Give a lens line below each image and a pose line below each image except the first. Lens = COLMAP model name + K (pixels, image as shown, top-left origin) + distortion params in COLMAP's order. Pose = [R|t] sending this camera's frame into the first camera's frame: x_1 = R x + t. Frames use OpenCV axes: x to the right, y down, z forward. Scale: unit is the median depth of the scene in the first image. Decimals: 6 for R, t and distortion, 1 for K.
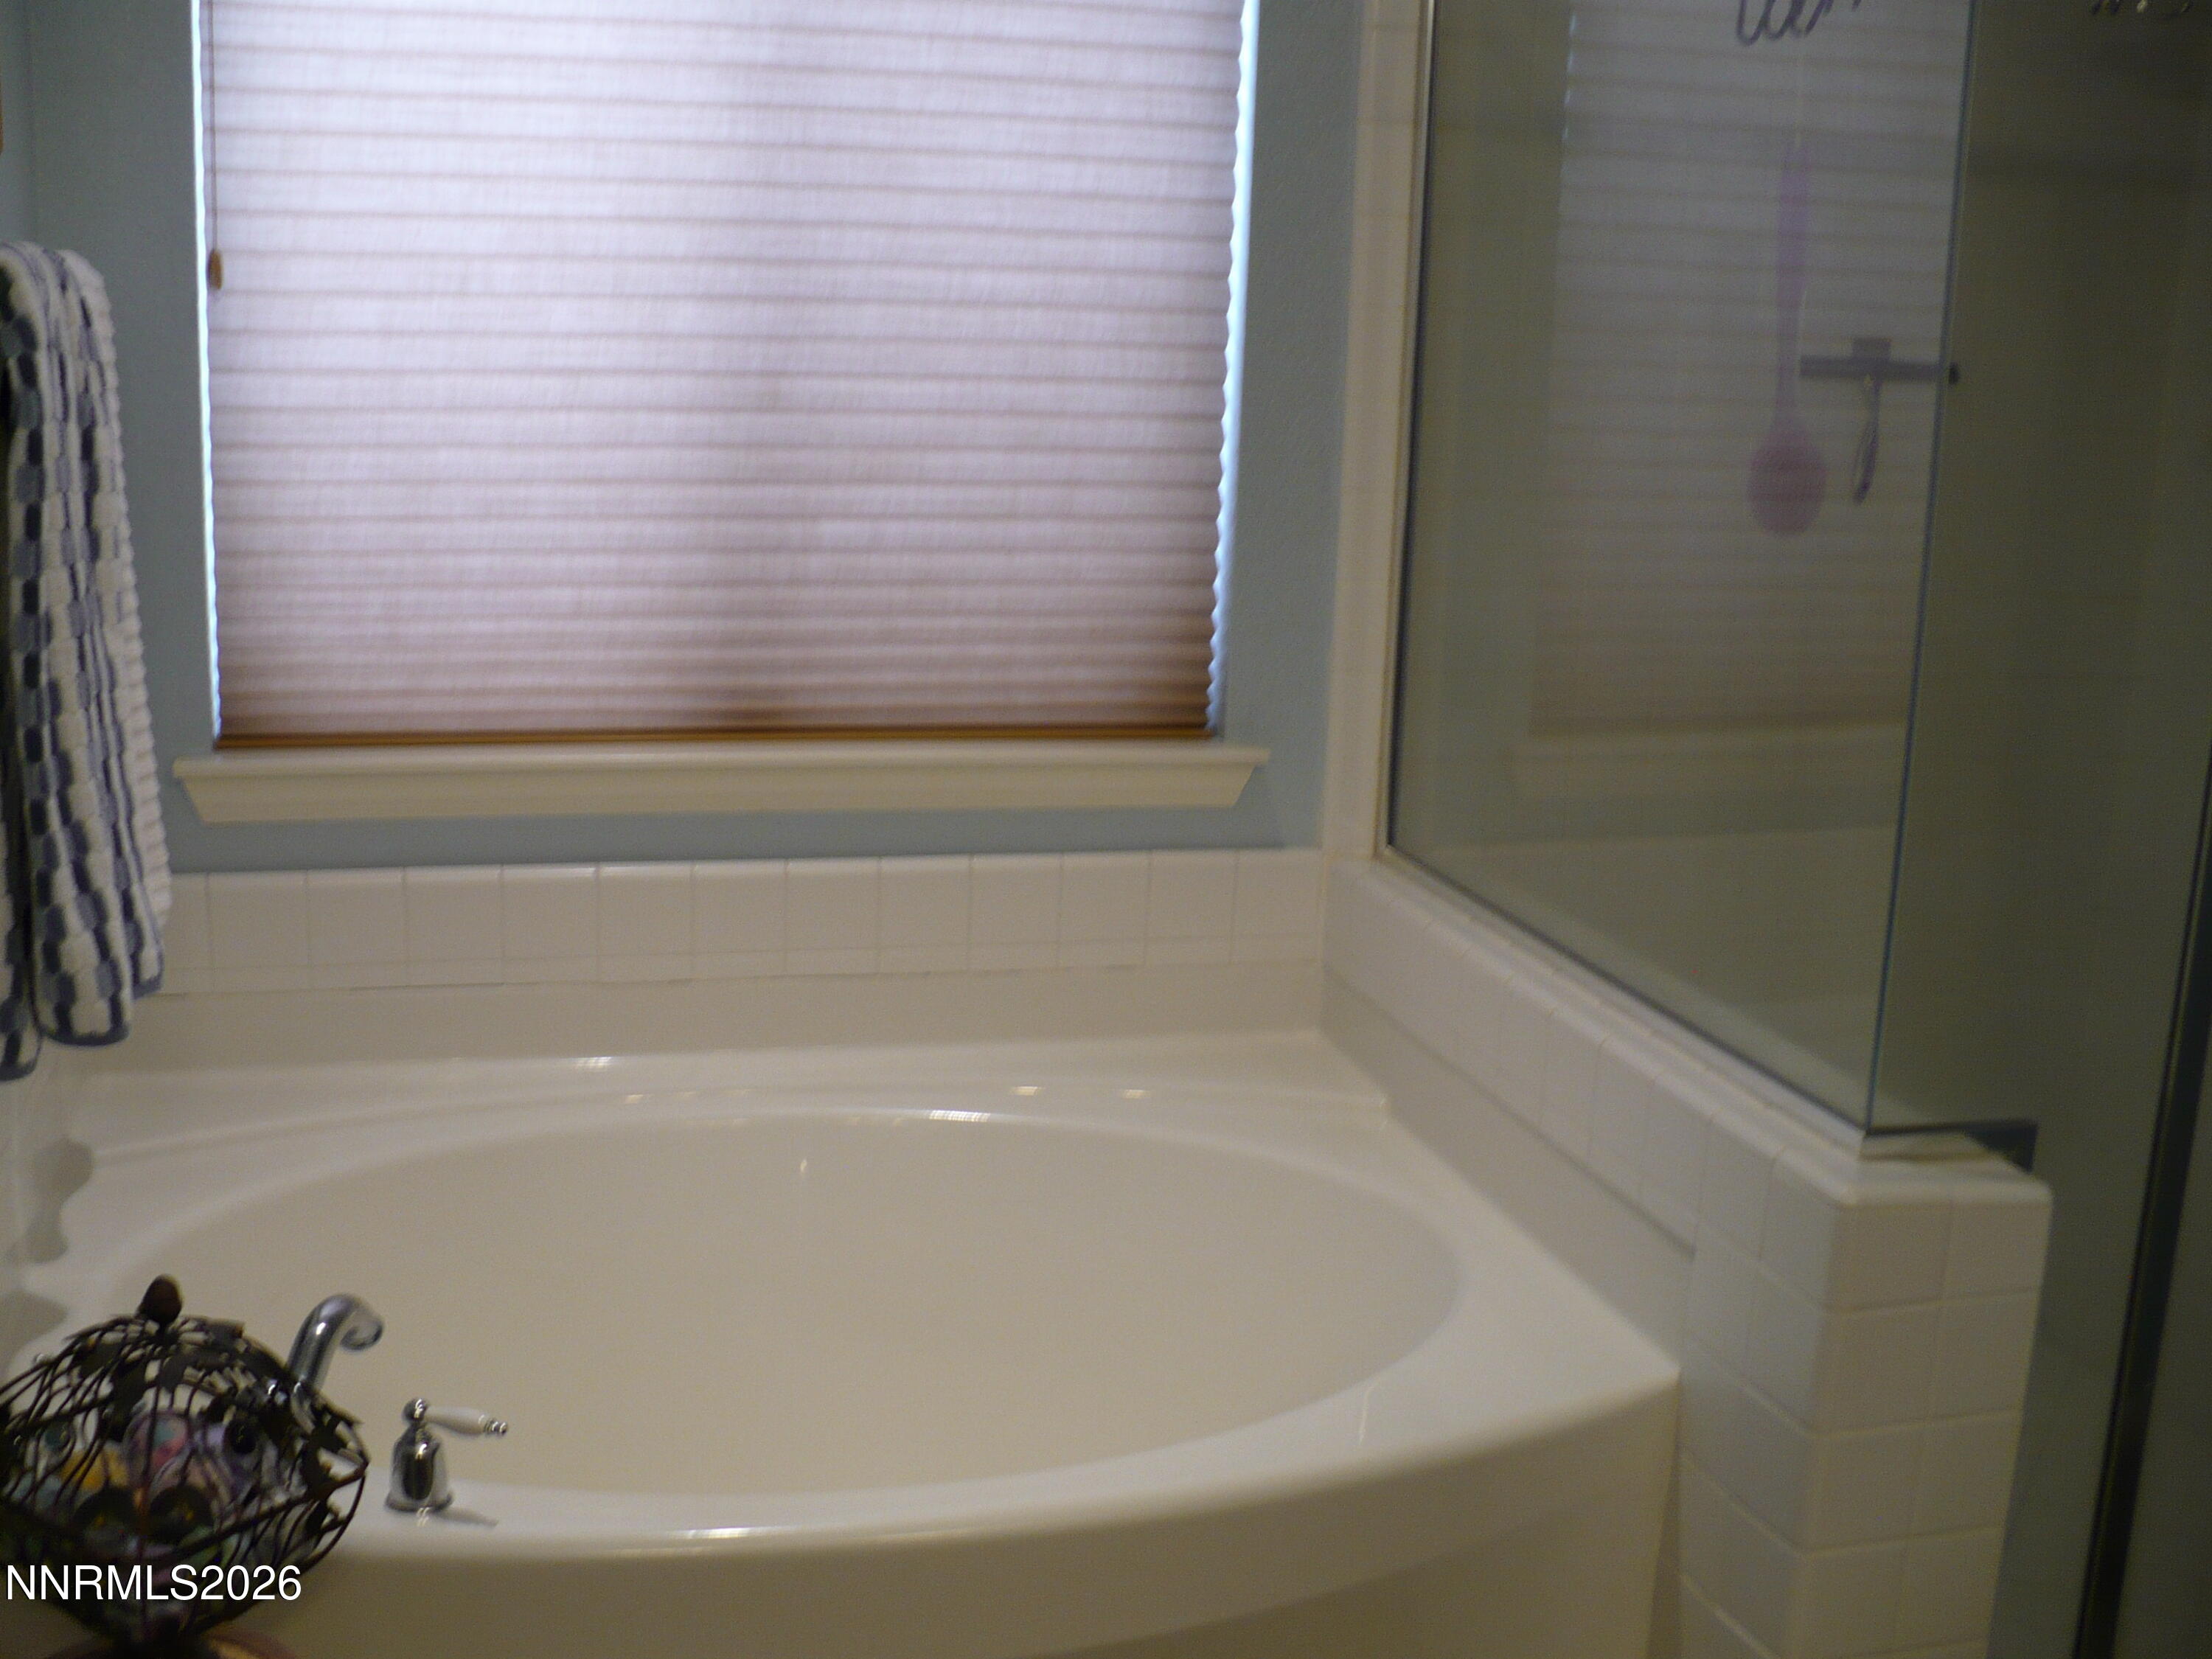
lens RADIAL K [[2470.3, 0, 1106.0], [0, 2470.3, 829.5], [0, 0, 1]] dist [-0.296819, 0.485926]
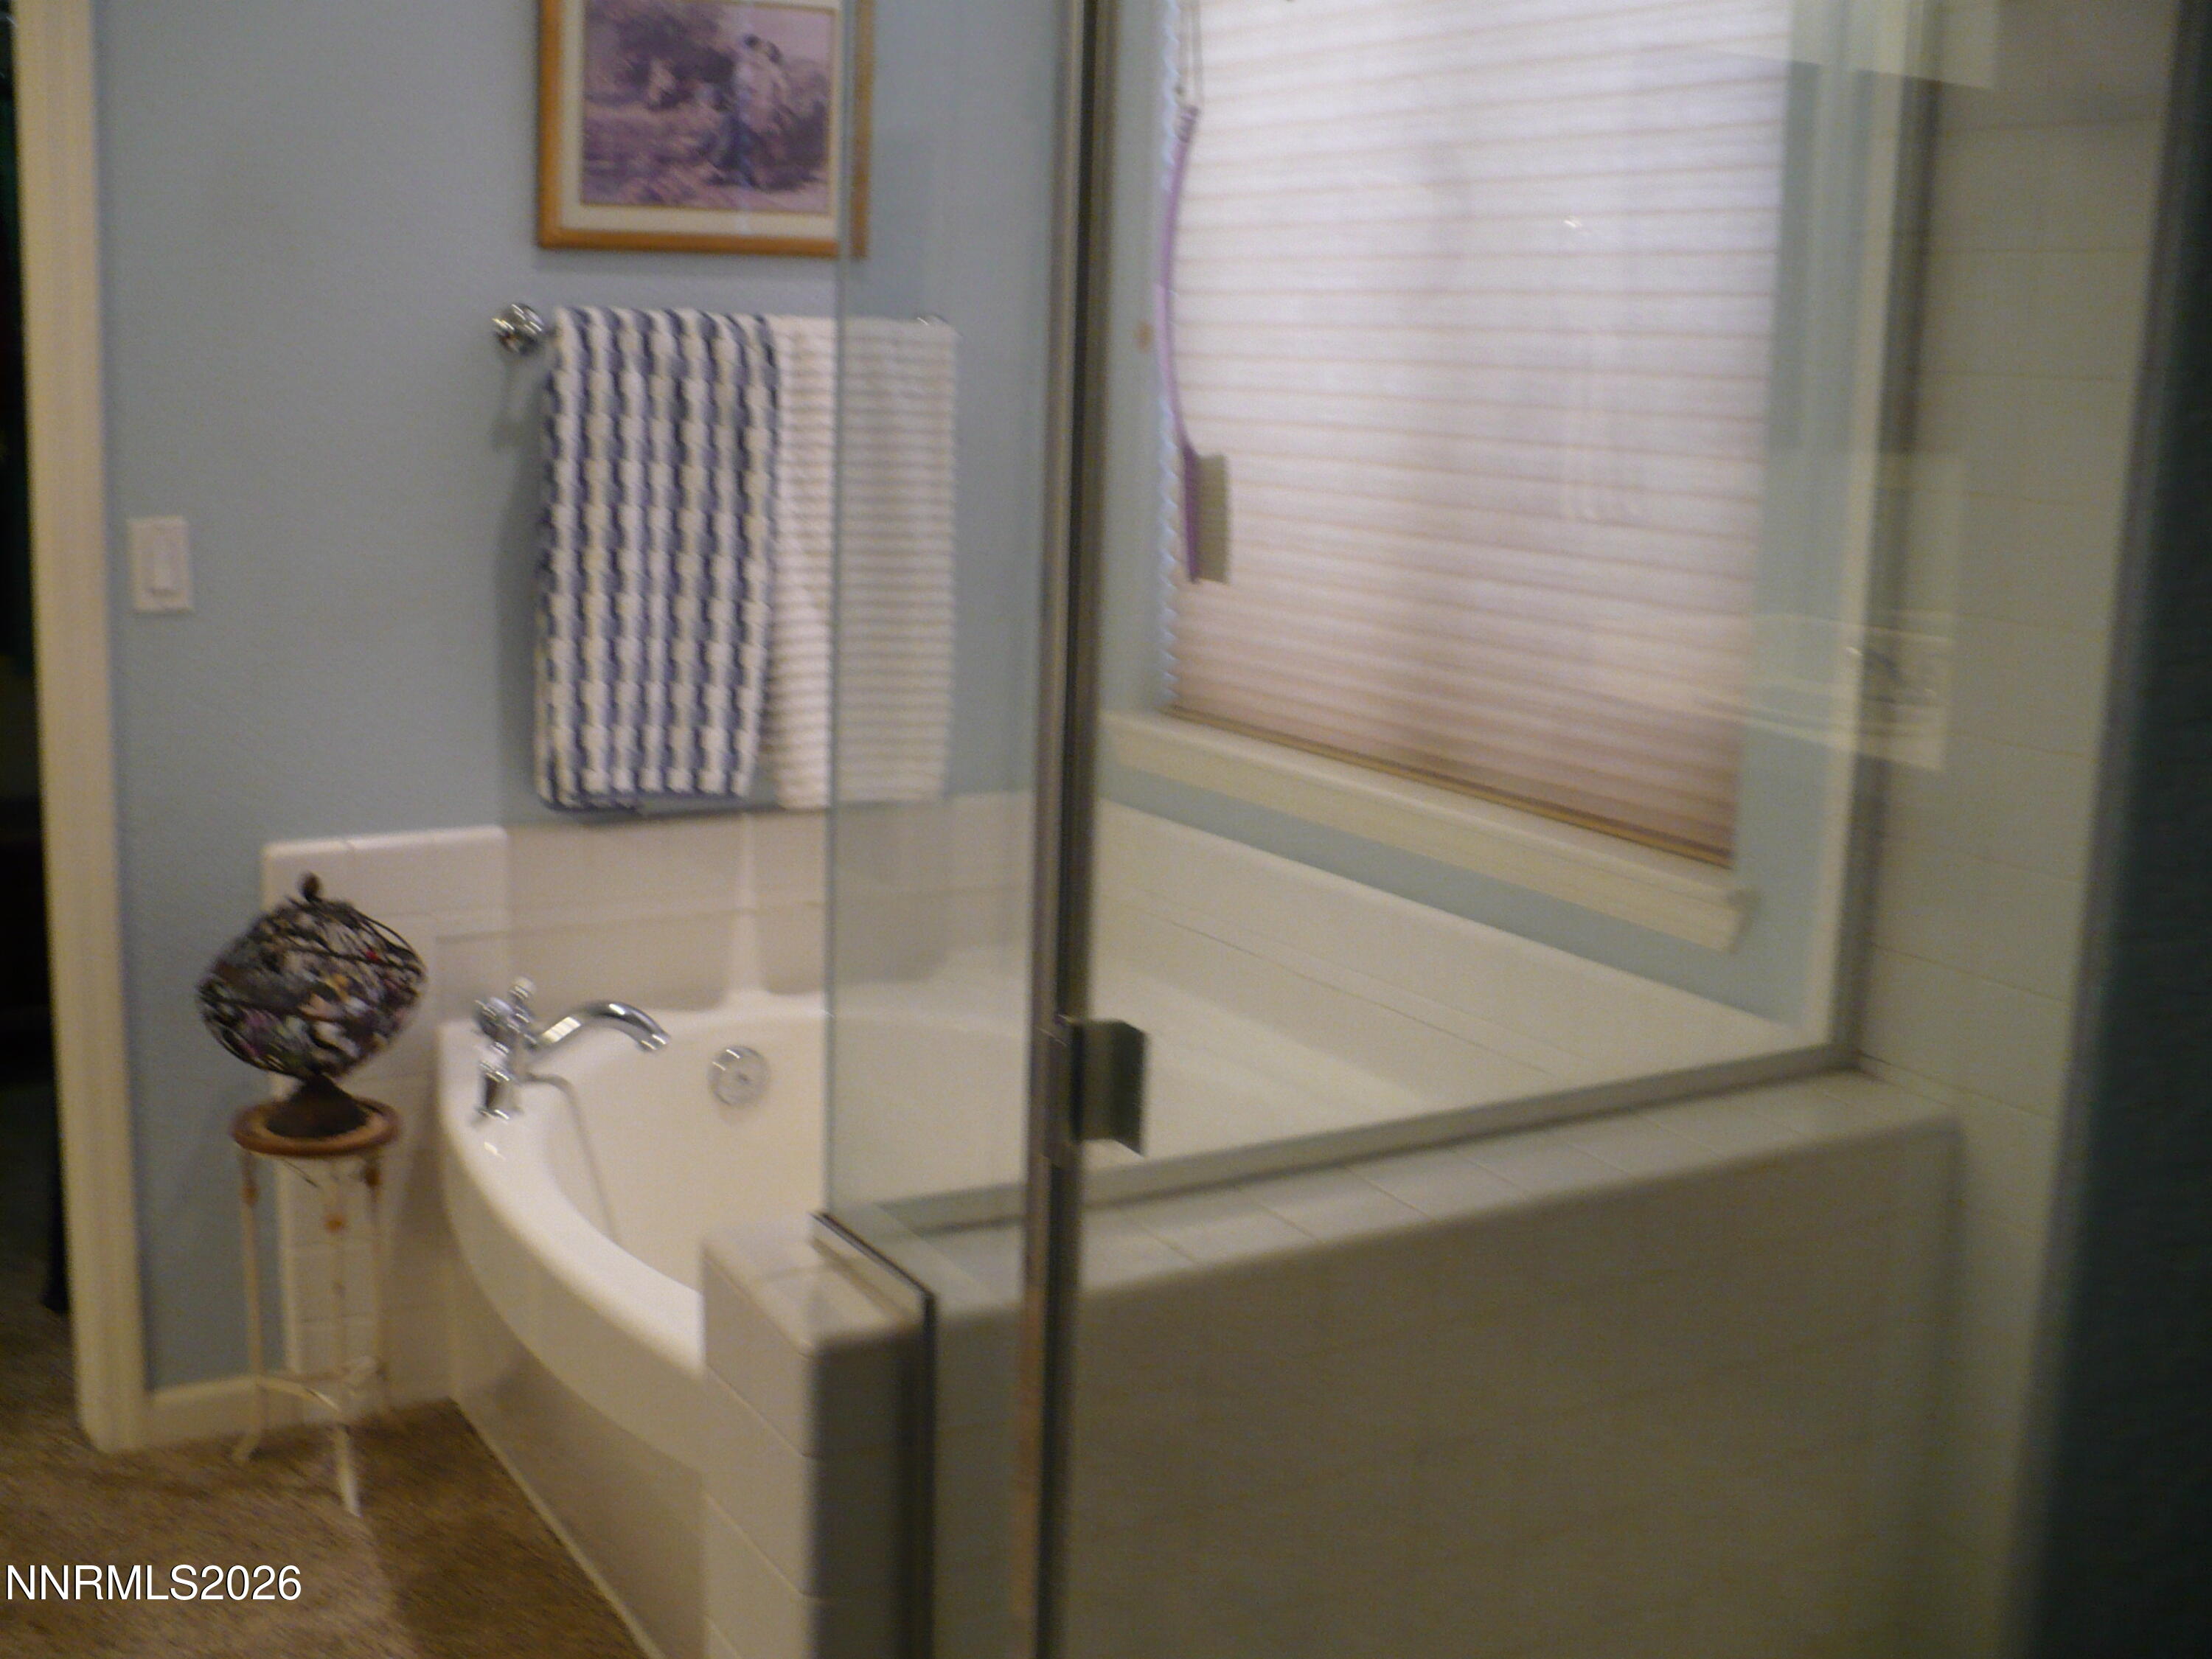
lens RADIAL K [[2470.3, 0, 1106.0], [0, 2470.3, 829.5], [0, 0, 1]] dist [-0.296819, 0.485926]
pose [[0.277374, 0.155431, -0.948106, 0.841968], [-0.230426, 0.968787, 0.091409, -0.083682], [0.932720, 0.193114, 0.304531, 0.569540]]
